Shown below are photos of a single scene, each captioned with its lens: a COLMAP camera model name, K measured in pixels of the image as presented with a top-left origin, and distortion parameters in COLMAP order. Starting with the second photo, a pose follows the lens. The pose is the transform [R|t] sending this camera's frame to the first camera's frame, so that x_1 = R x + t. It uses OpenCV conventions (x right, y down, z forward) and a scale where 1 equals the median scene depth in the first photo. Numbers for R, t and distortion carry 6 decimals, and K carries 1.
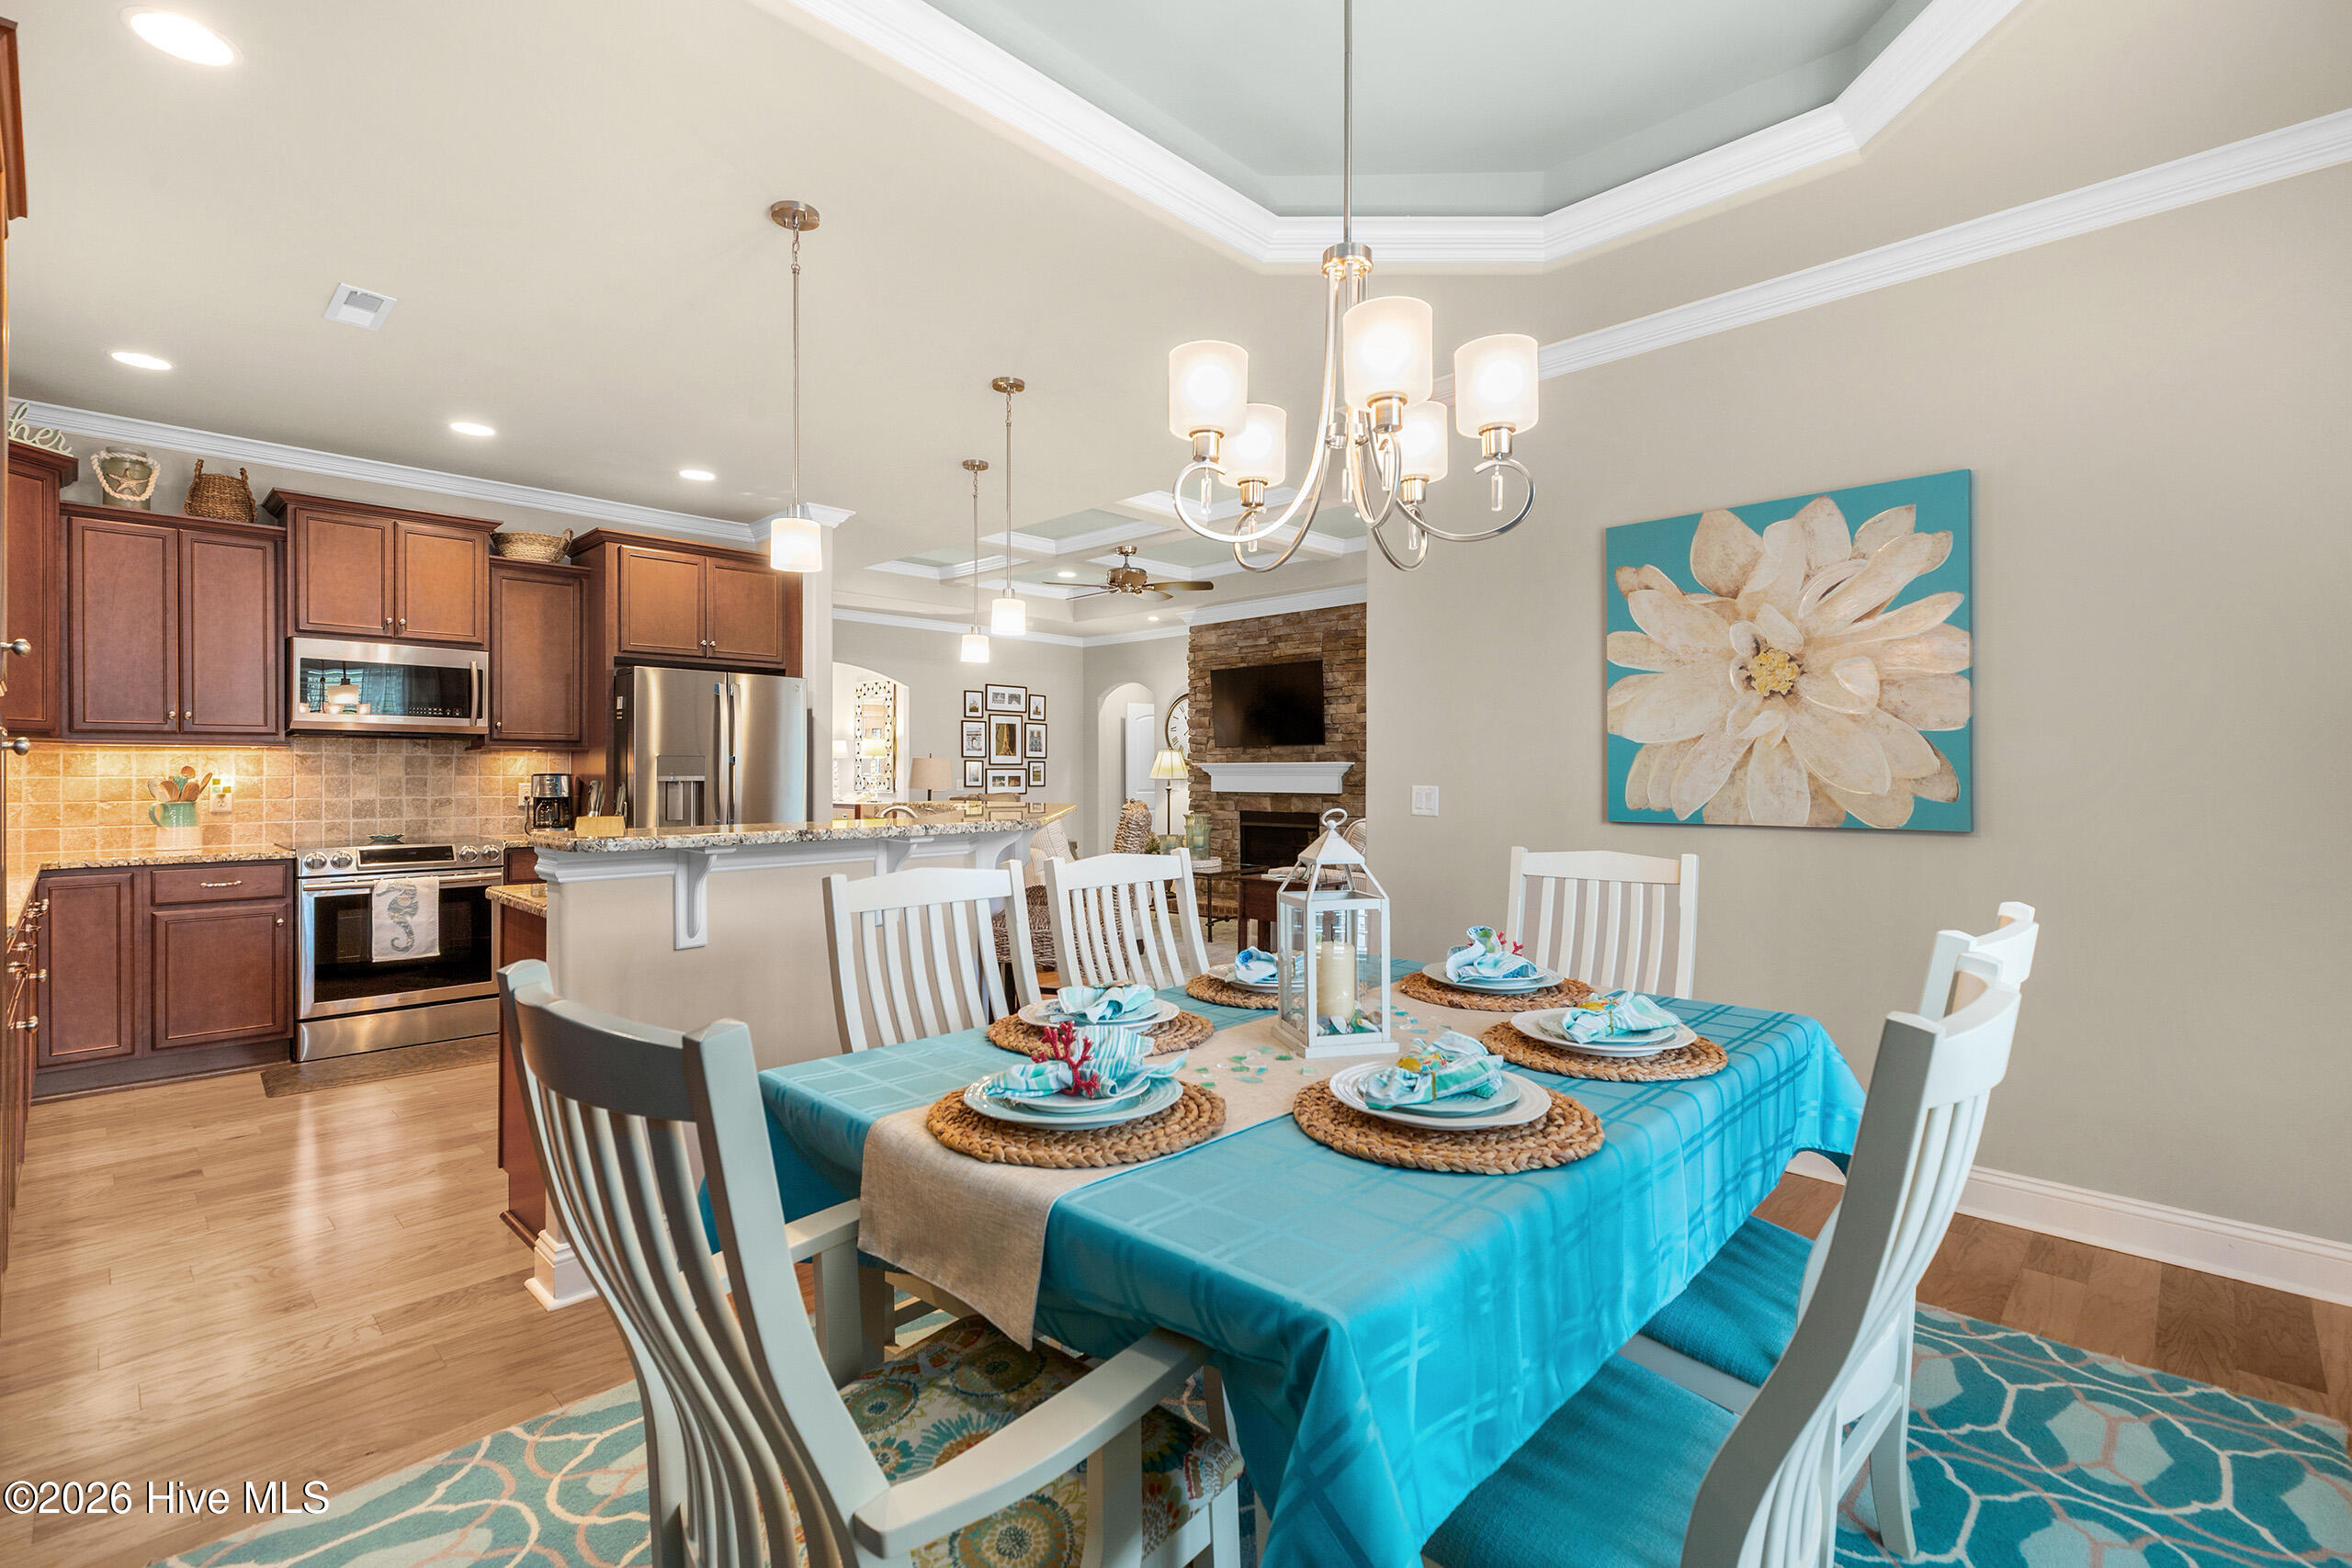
lens RADIAL K [[1067.6, 0, 1183.5], [0, 1067.6, 771.2], [0, 0, 1]] dist [0.004953, -0.000360]
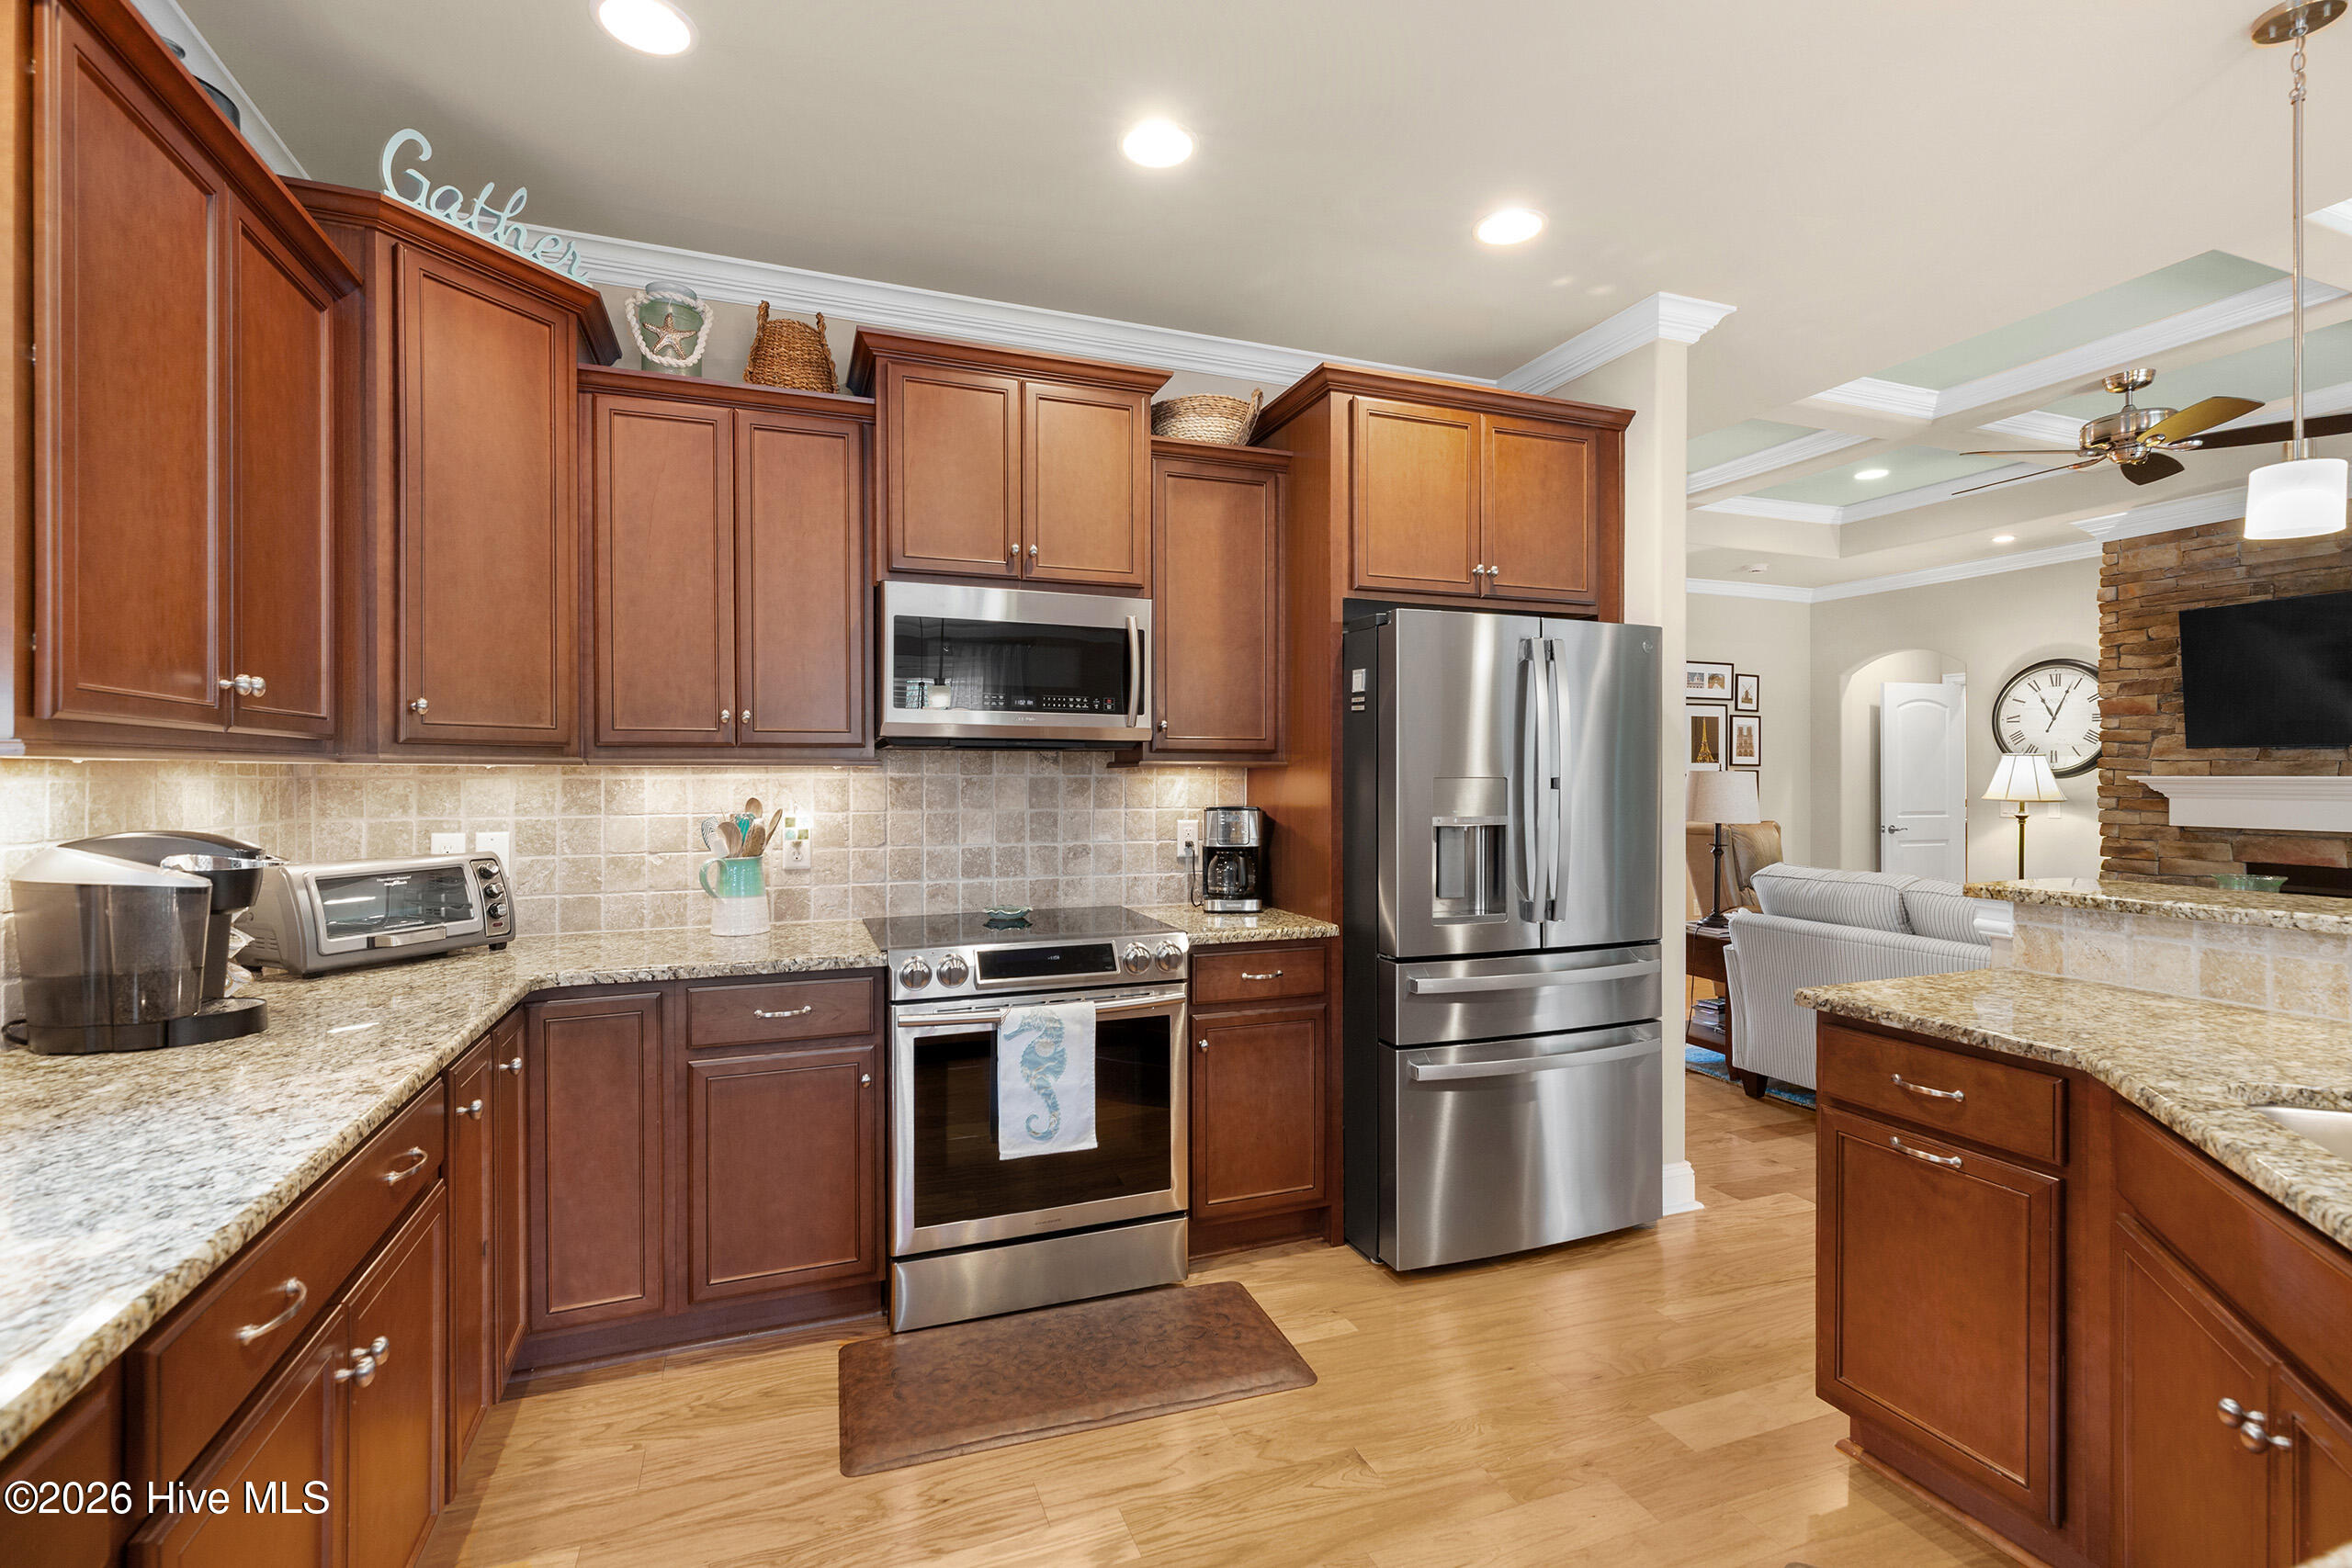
lens RADIAL K [[1067.6, 0, 1176.8], [0, 1067.6, 781.0], [0, 0, 1]] dist [0.004953, -0.000360]
pose [[0.905946, 0.002639, -0.423386, -0.382162], [0.000546, 0.999972, 0.007402, -0.016872], [0.423393, -0.006937, 0.905919, 0.468648]]
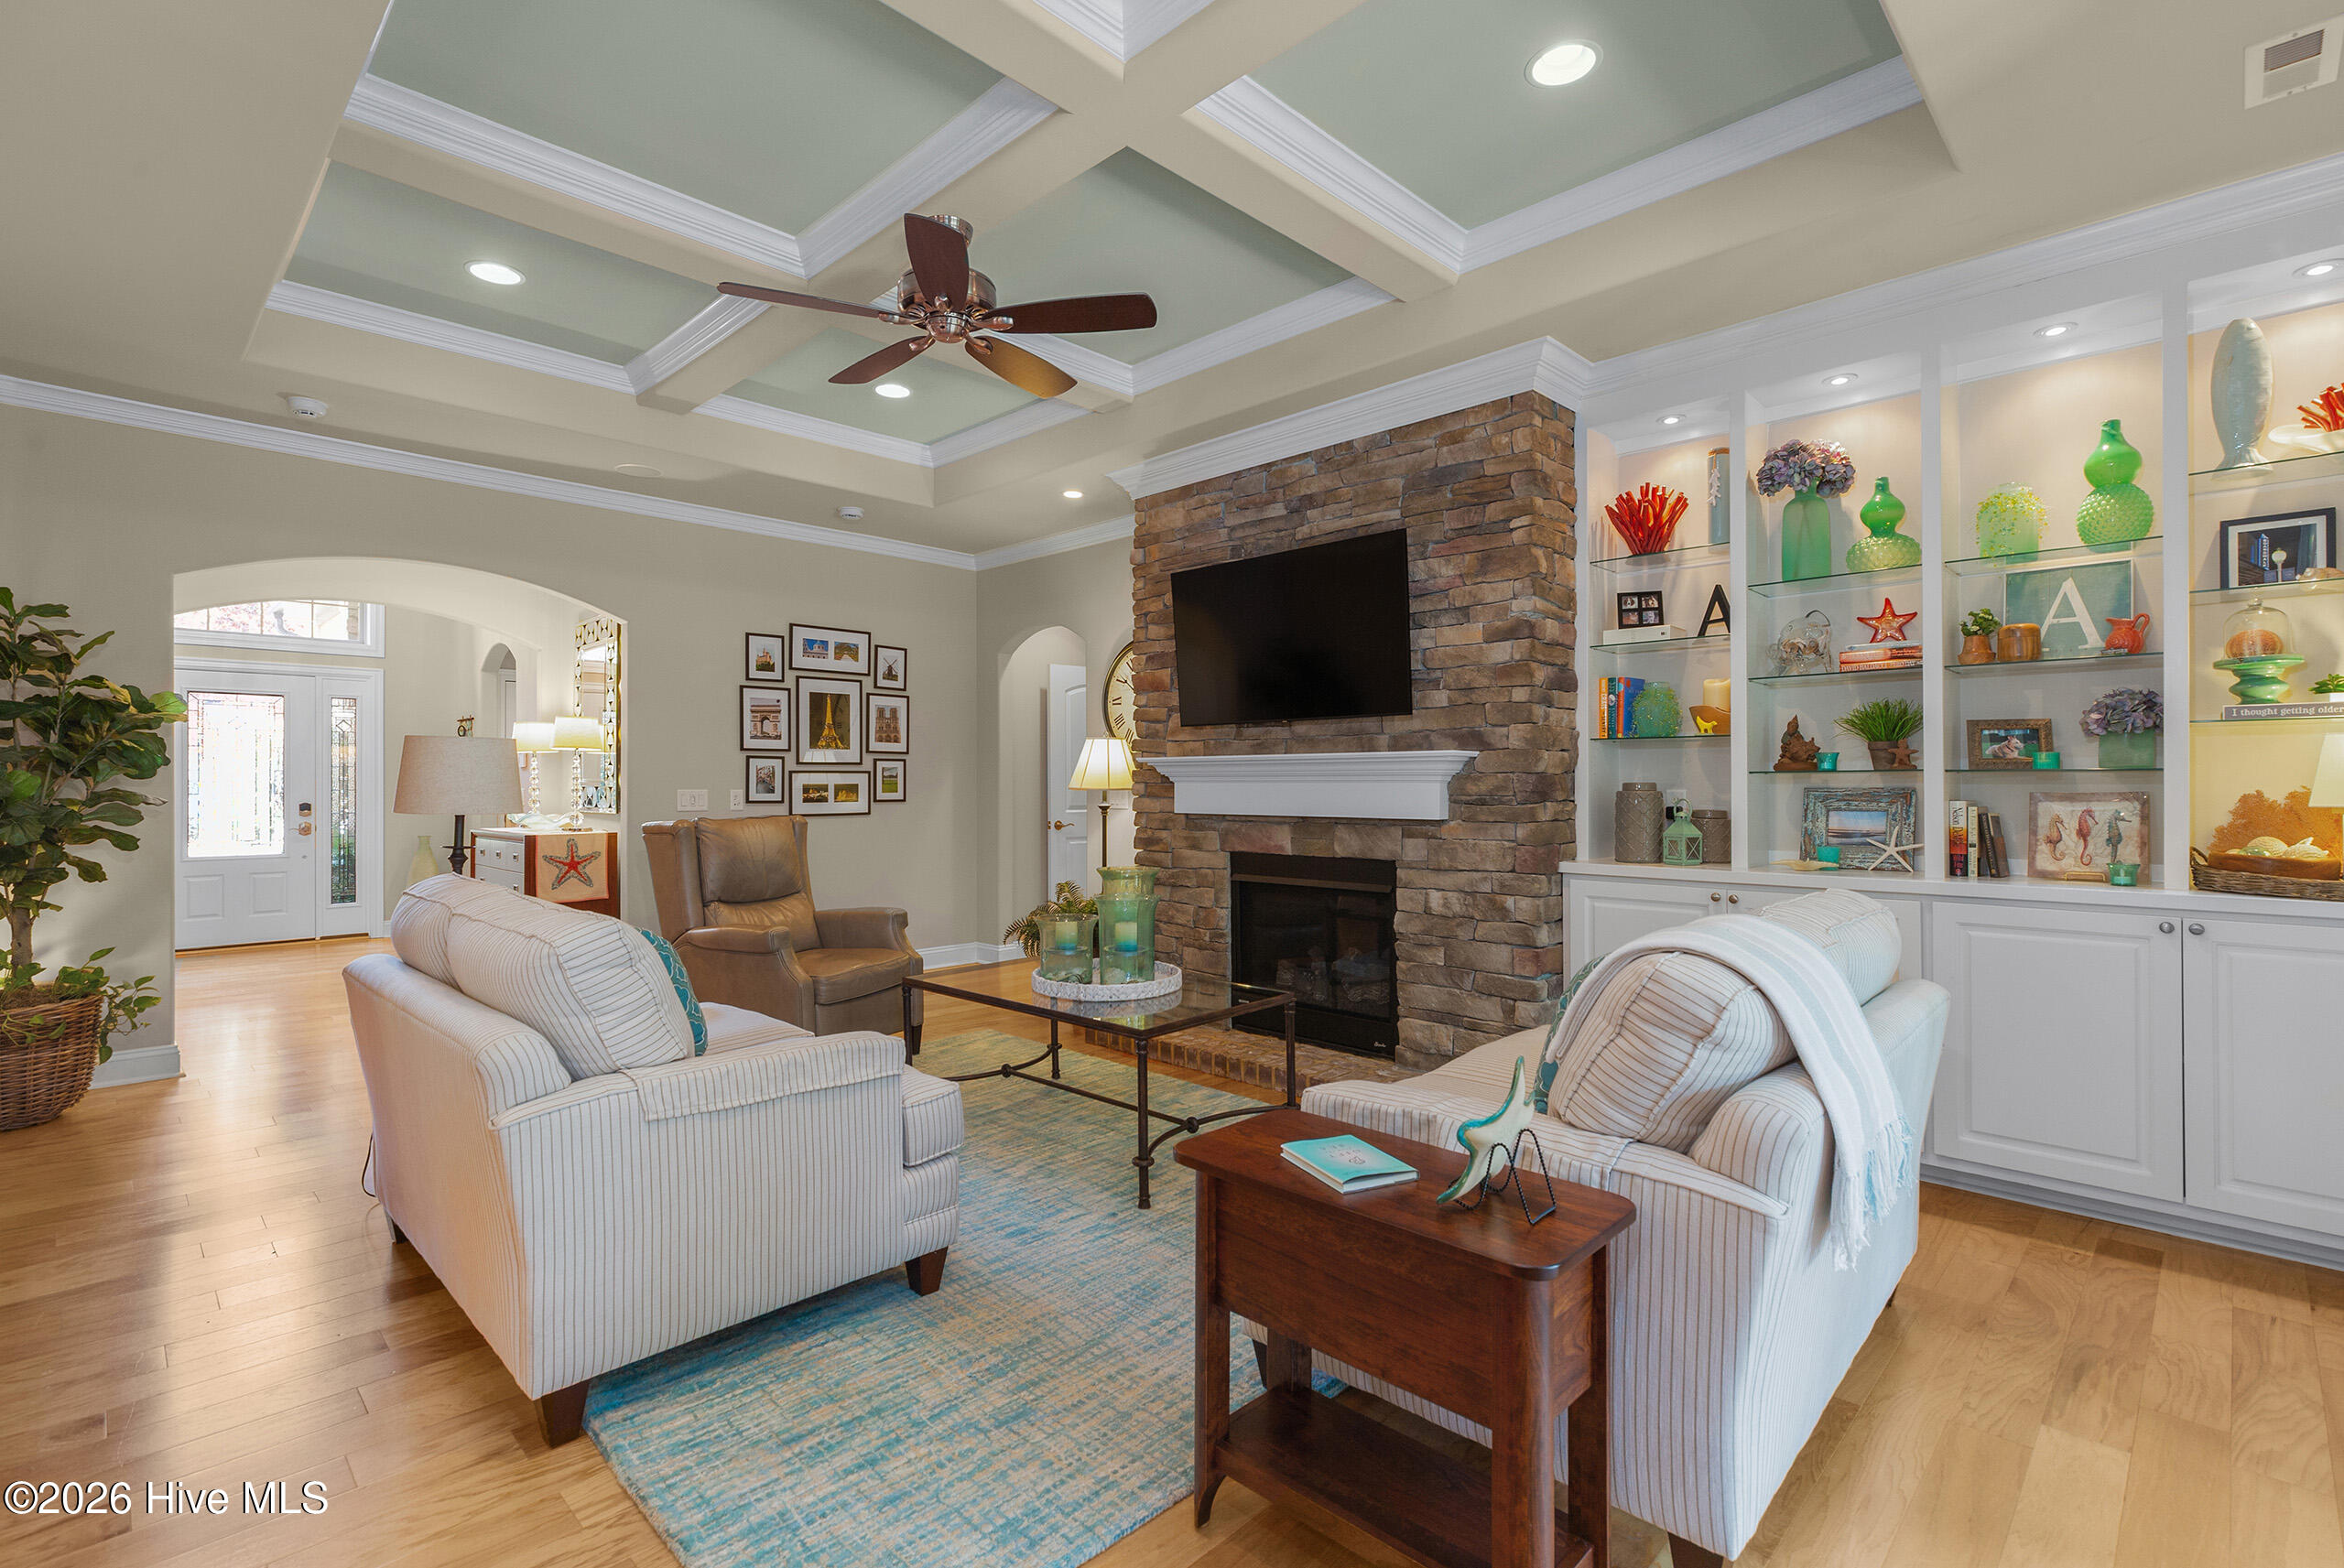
lens RADIAL K [[1063.9, 0, 1176.6], [0, 1063.9, 782.2], [0, 0, 1]] dist [0.004953, -0.000360]
pose [[0.999926, -0.001130, -0.012101, 0.060188], [0.001154, 0.999997, 0.002001, 0.005748], [0.012099, -0.002015, 0.999925, 0.885226]]
